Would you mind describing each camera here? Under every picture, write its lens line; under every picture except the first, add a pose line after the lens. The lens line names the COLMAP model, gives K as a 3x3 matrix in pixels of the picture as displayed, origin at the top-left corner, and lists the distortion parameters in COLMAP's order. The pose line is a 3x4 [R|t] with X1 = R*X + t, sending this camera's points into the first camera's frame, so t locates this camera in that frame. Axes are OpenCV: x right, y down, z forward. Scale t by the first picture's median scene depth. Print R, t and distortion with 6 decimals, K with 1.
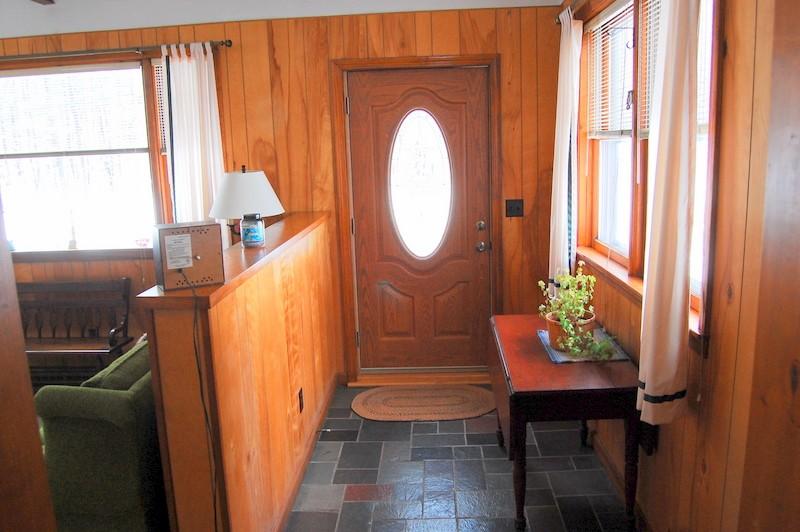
lens RADIAL K [[621.7, 0, 400.2], [0, 621.7, 270.7], [0, 0, 1]] dist [-0.078002, 0.024019]
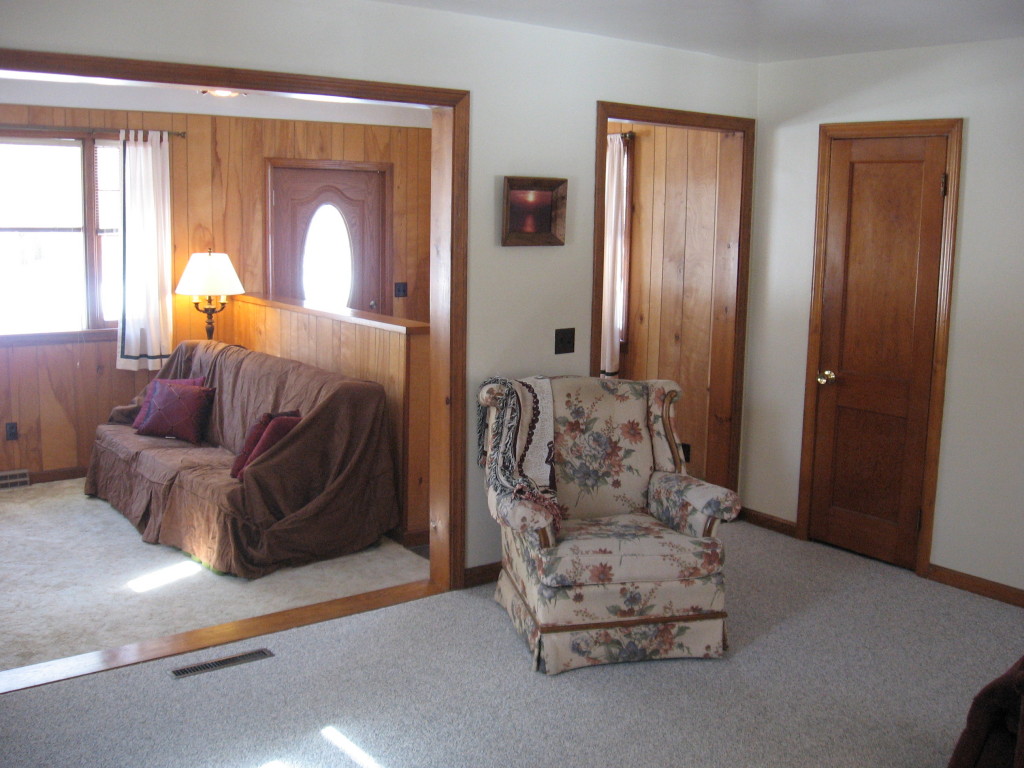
lens RADIAL K [[1077.6, 0, 510.6], [0, 1077.6, 382.4], [0, 0, 1]] dist [-0.110830, 0.000000]
pose [[0.758269, -0.051227, 0.649926, -1.040430], [0.077475, 0.996924, -0.011813, 0.121825], [-0.647322, 0.059310, 0.759906, -0.727845]]
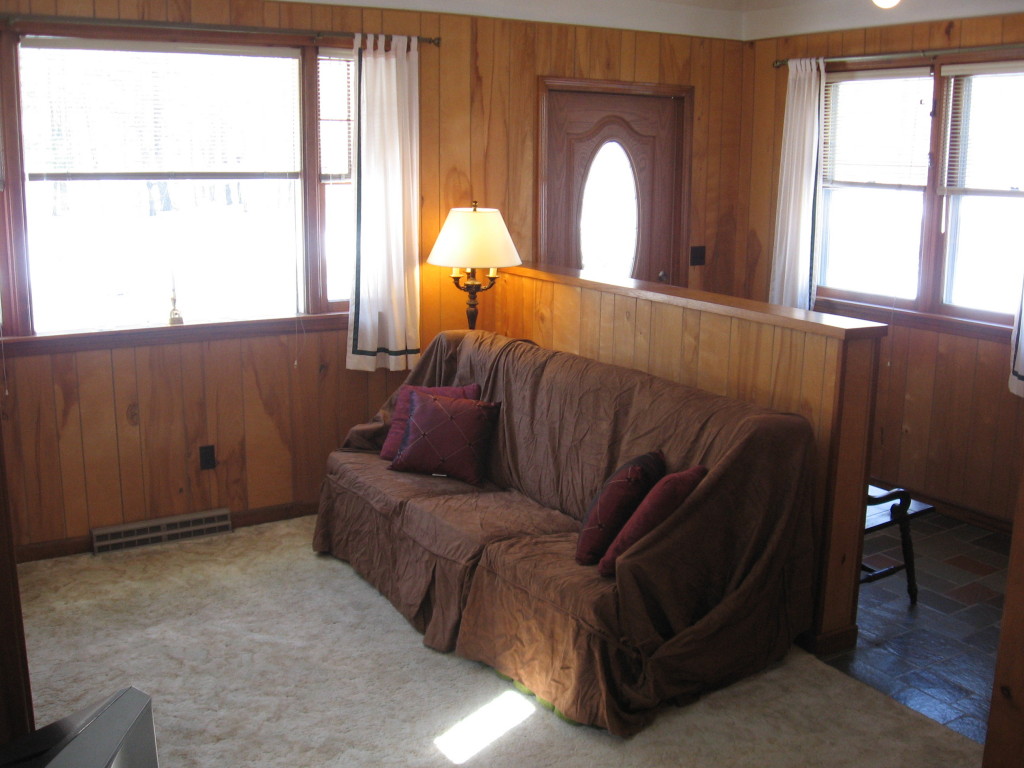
lens RADIAL K [[1077.6, 0, 514.1], [0, 1077.6, 379.9], [0, 0, 1]] dist [-0.110830, 0.000000]
pose [[0.818574, -0.073109, 0.569729, -0.961101], [0.070700, 0.997149, 0.026376, 0.020058], [-0.570033, 0.018689, 0.821409, -0.134602]]
